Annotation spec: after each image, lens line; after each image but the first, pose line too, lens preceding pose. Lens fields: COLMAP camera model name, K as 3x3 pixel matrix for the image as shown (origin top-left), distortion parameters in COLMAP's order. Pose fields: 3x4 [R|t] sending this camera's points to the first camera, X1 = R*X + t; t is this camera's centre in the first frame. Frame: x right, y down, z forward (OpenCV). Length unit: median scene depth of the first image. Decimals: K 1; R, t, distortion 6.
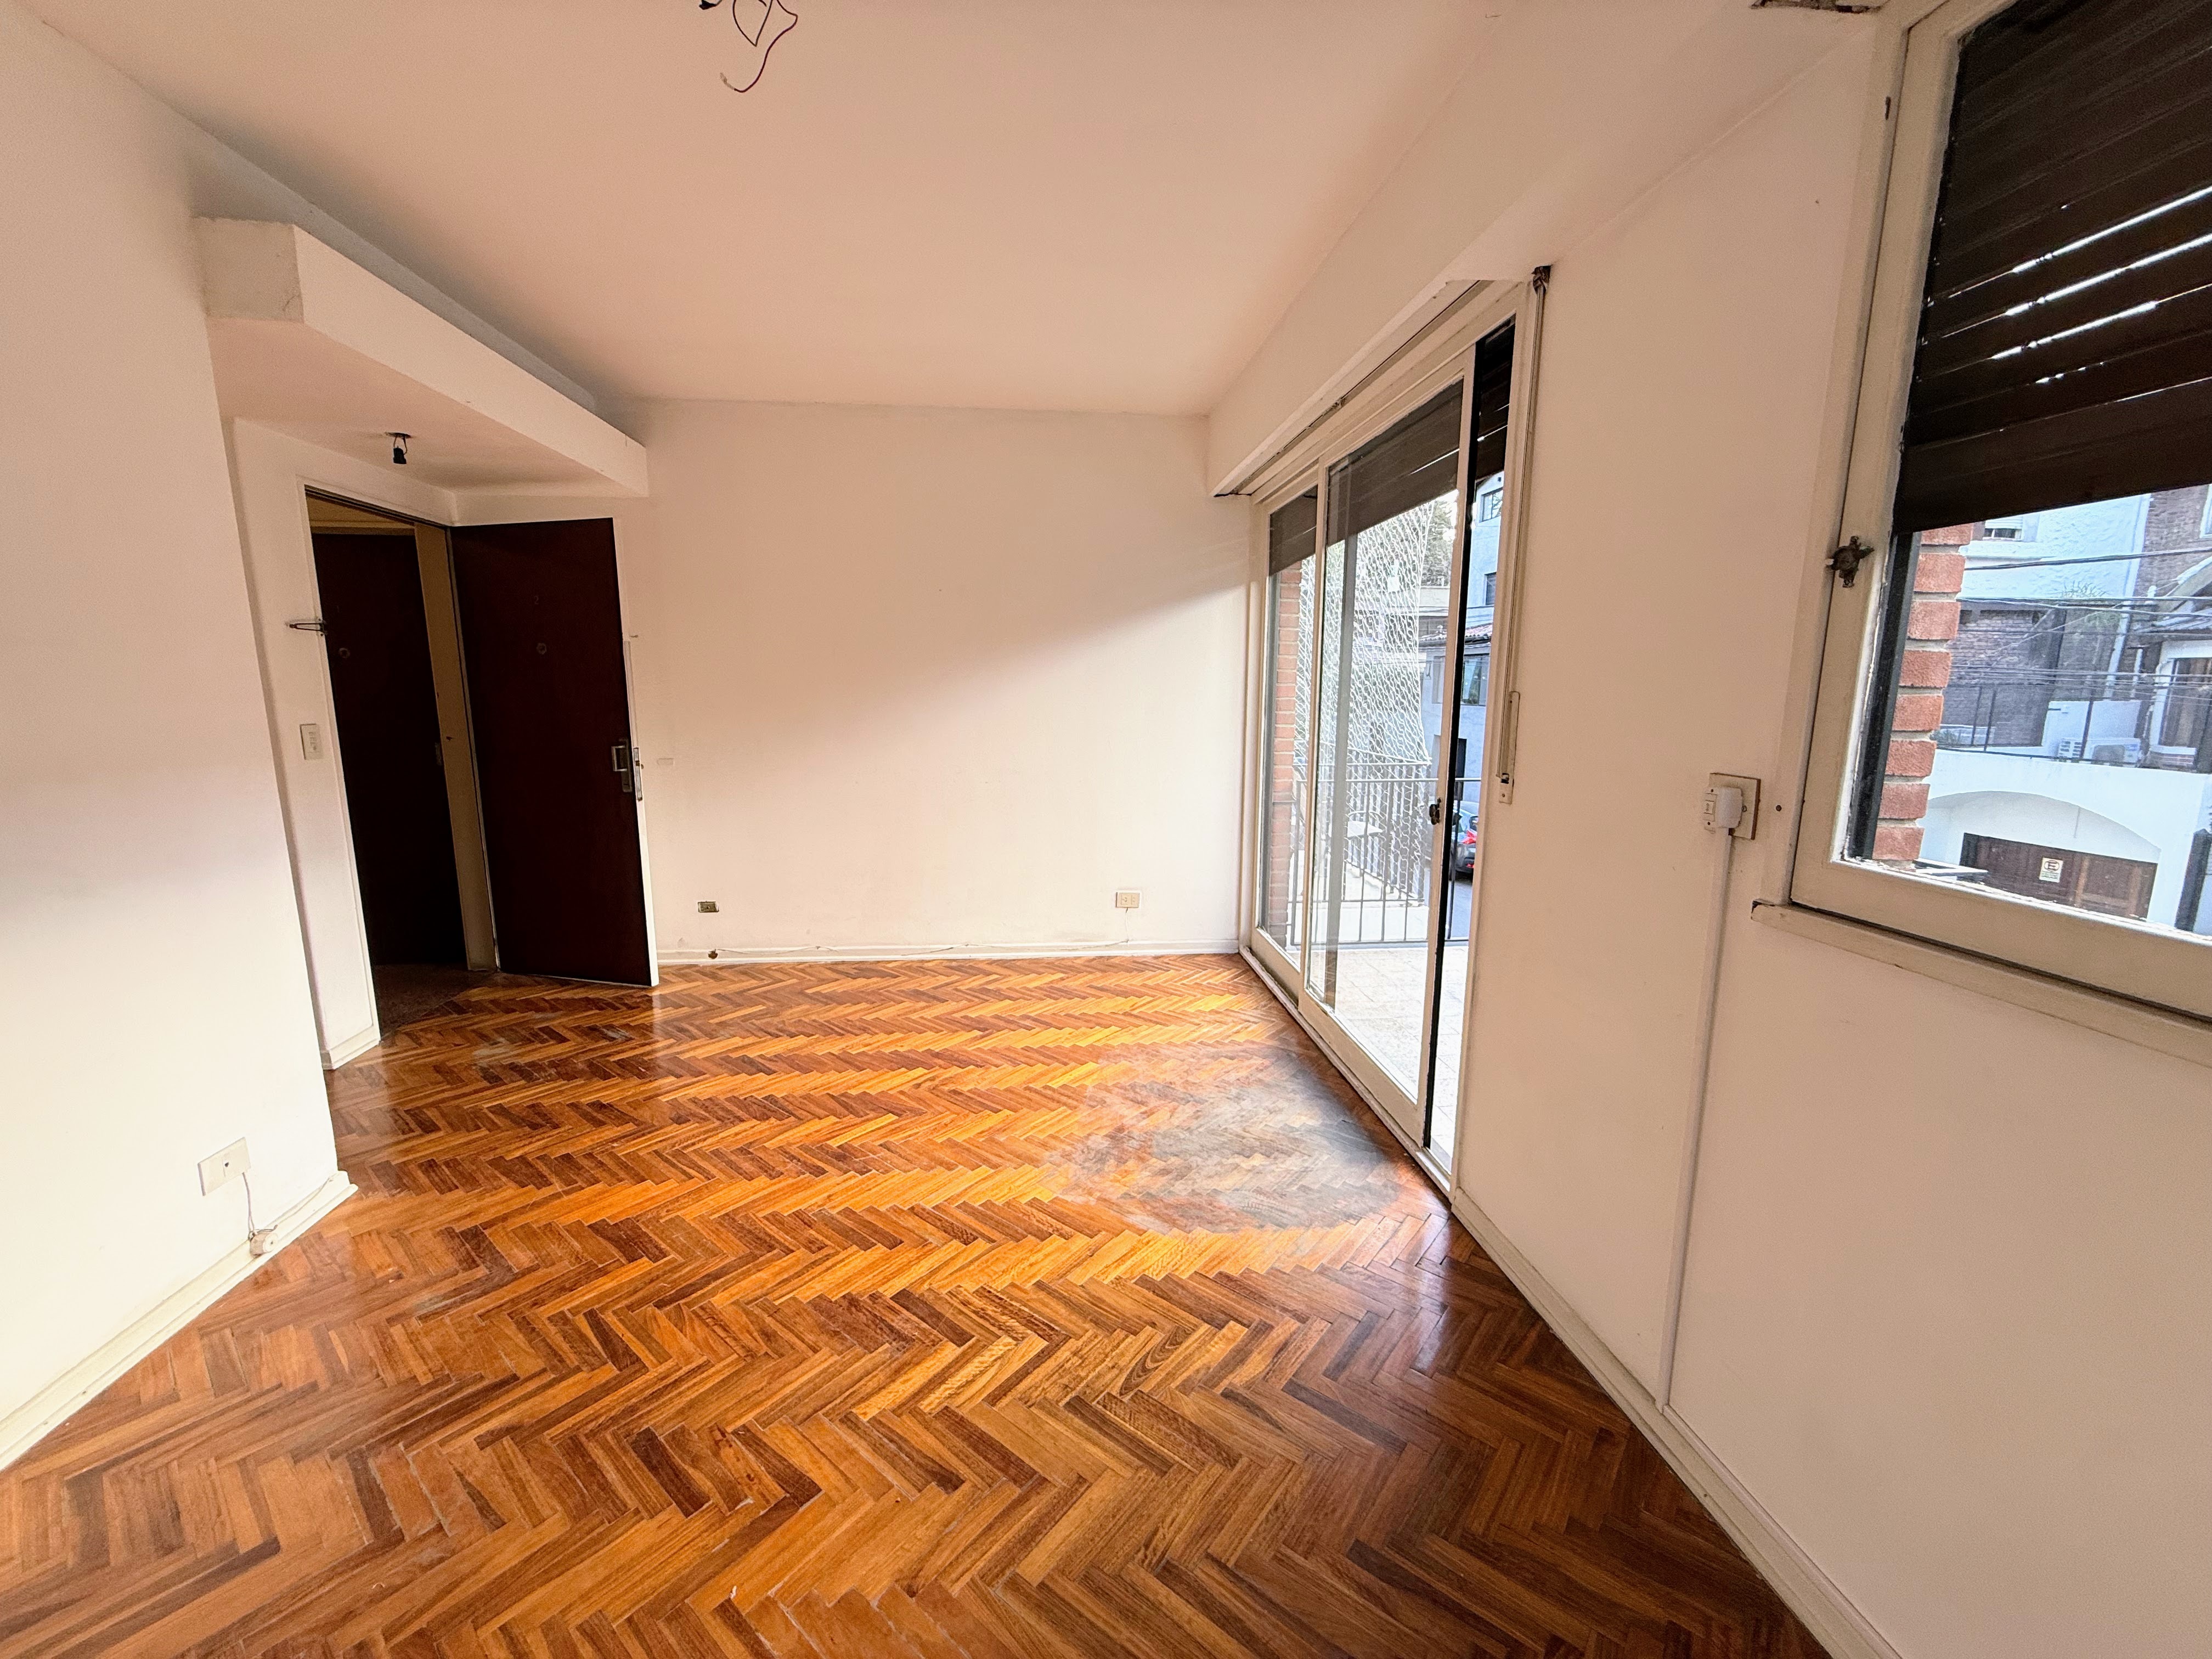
lens RADIAL K [[832.0, 0, 1082.4], [0, 832.0, 829.8], [0, 0, 1]] dist [-0.000060, -0.000057]
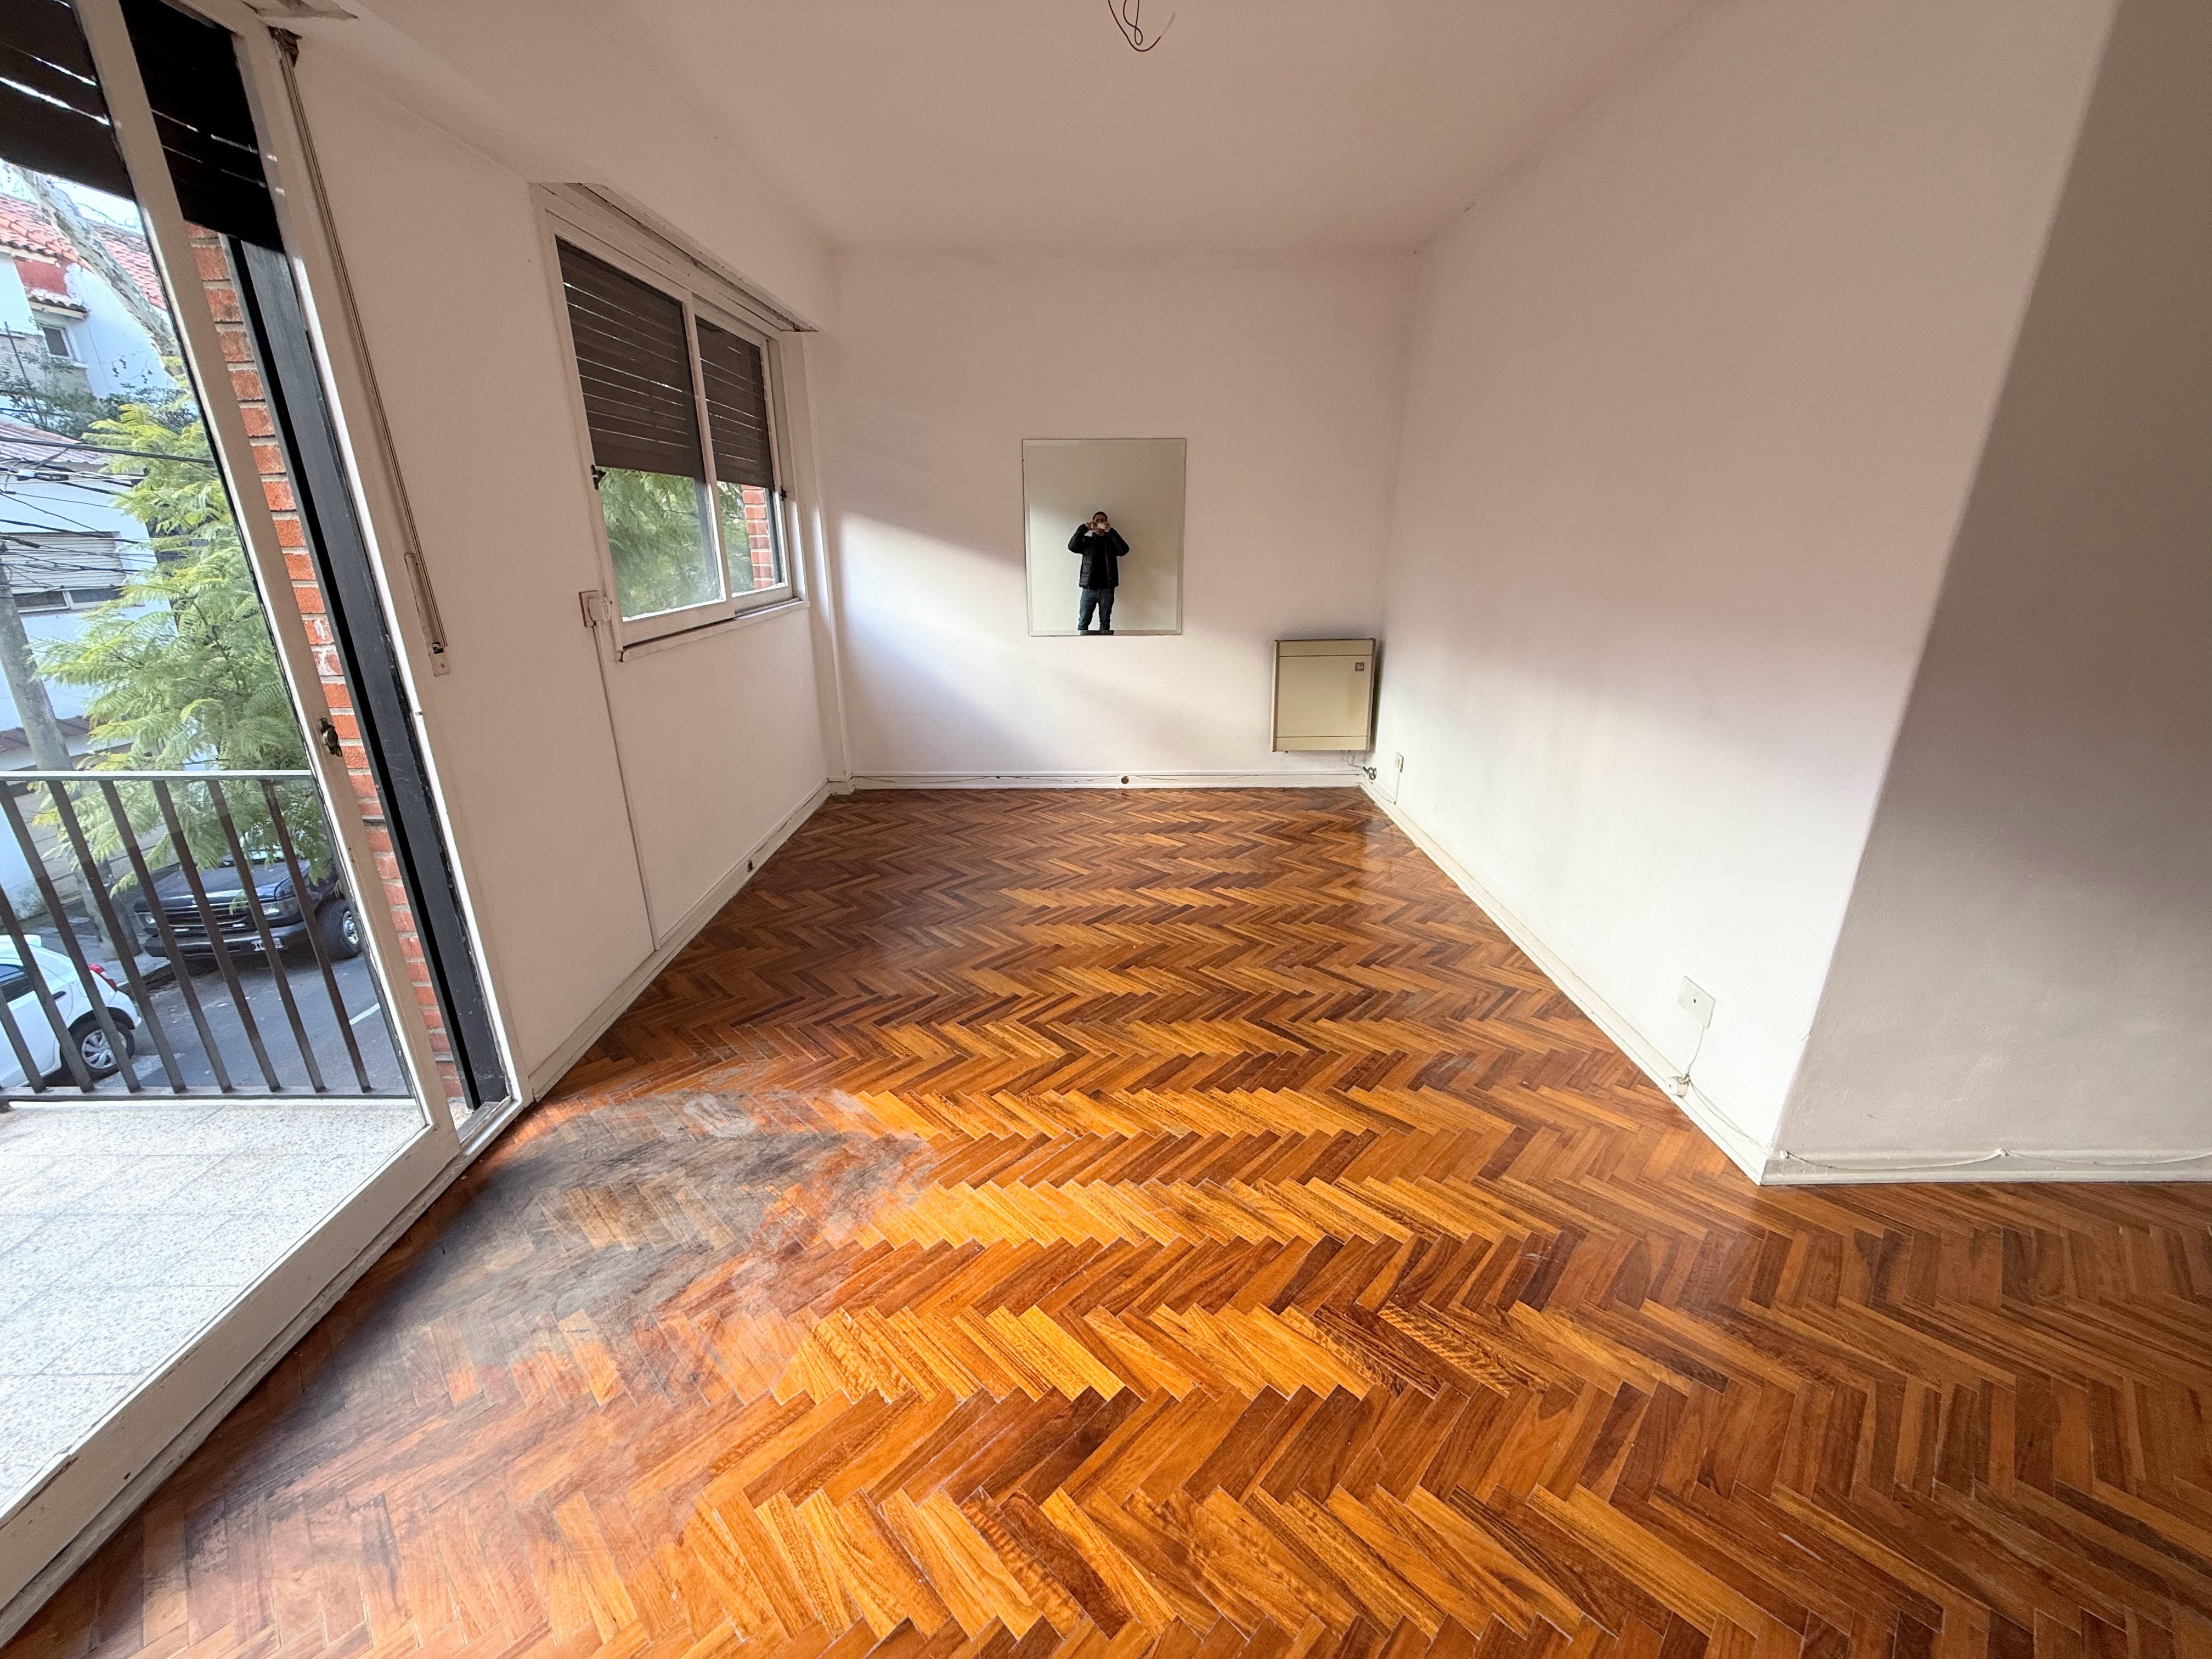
lens RADIAL K [[877.9, 0, 1101.0], [0, 877.9, 820.4], [0, 0, 1]] dist [-0.001656, -0.000196]
pose [[-0.995871, -0.018047, 0.088971, -0.257319], [0.025843, 0.883133, 0.468410, -0.249013], [-0.087027, 0.468775, -0.879020, 1.418545]]
